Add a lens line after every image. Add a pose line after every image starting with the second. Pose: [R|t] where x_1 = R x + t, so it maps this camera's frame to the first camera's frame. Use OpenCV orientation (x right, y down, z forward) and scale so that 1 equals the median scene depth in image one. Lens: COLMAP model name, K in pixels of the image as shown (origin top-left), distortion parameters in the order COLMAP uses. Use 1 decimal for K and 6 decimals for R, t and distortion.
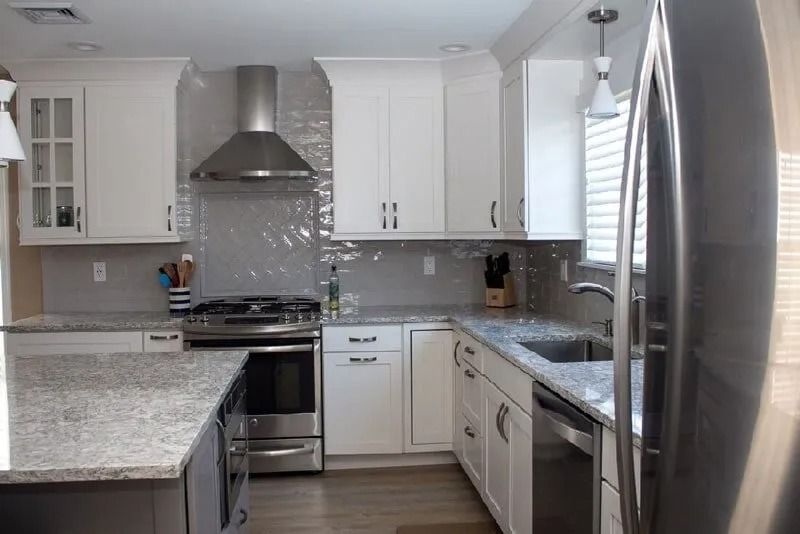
lens RADIAL K [[694.0, 0, 400.0], [0, 694.0, 267.0], [0, 0, 1]] dist [-0.103325, 0.002946]
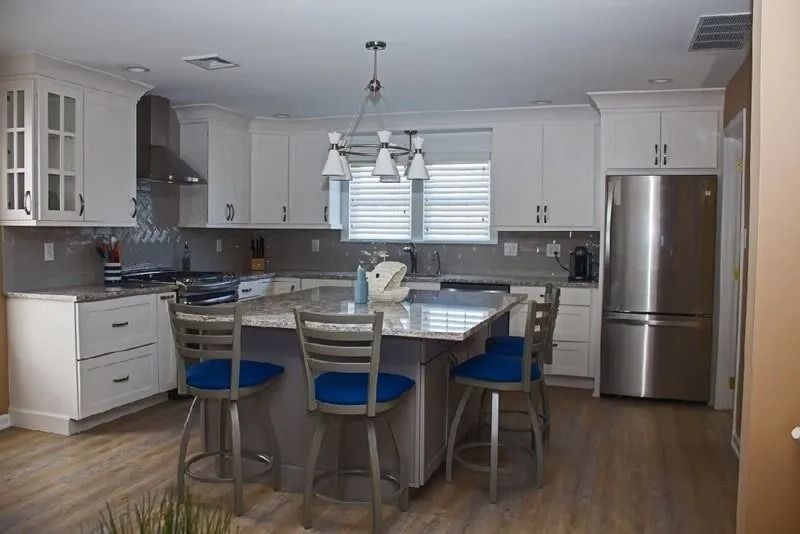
lens RADIAL K [[668.3, 0, 400.0], [0, 668.3, 267.0], [0, 0, 1]] dist [-0.140265, 0.097272]
pose [[0.440549, -0.035068, 0.897044, -1.232848], [0.029562, 0.999262, 0.024546, 0.024646], [-0.897242, 0.015705, 0.441260, 0.024027]]
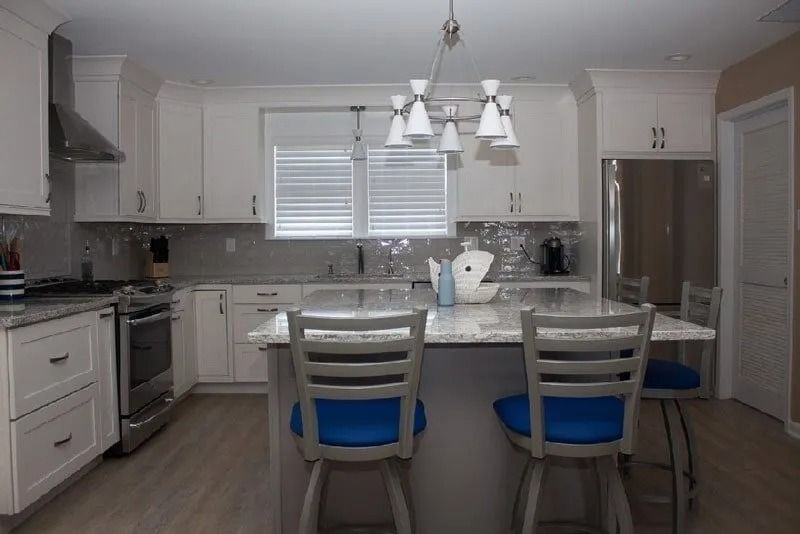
lens RADIAL K [[668.3, 0, 400.0], [0, 668.3, 267.0], [0, 0, 1]] dist [-0.140265, 0.097272]
pose [[0.111463, -0.032268, 0.993245, -1.130113], [0.054799, 0.998152, 0.026278, 0.034034], [-0.992257, 0.051500, 0.113025, 0.474760]]
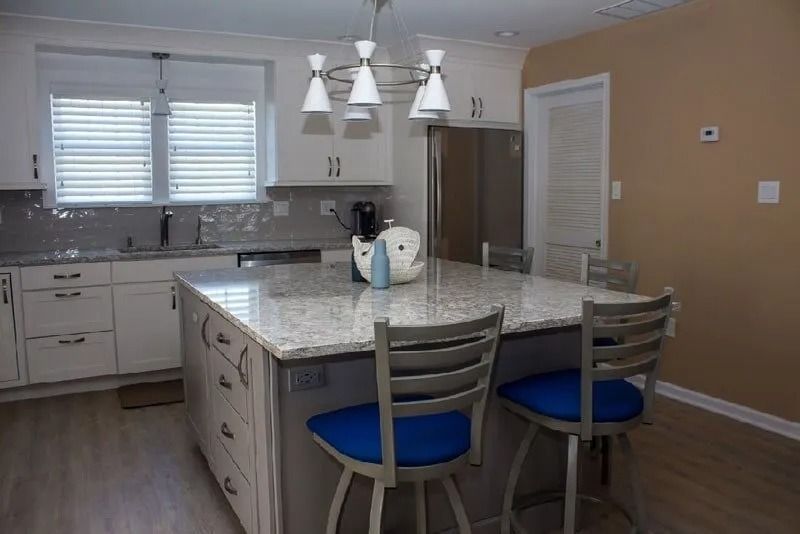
lens RADIAL K [[668.3, 0, 400.0], [0, 668.3, 267.0], [0, 0, 1]] dist [-0.140265, 0.097272]
pose [[-0.354448, -0.098389, 0.929885, -1.040217], [0.053367, 0.990699, 0.125166, -0.008832], [-0.933552, 0.093990, -0.345900, 0.733950]]
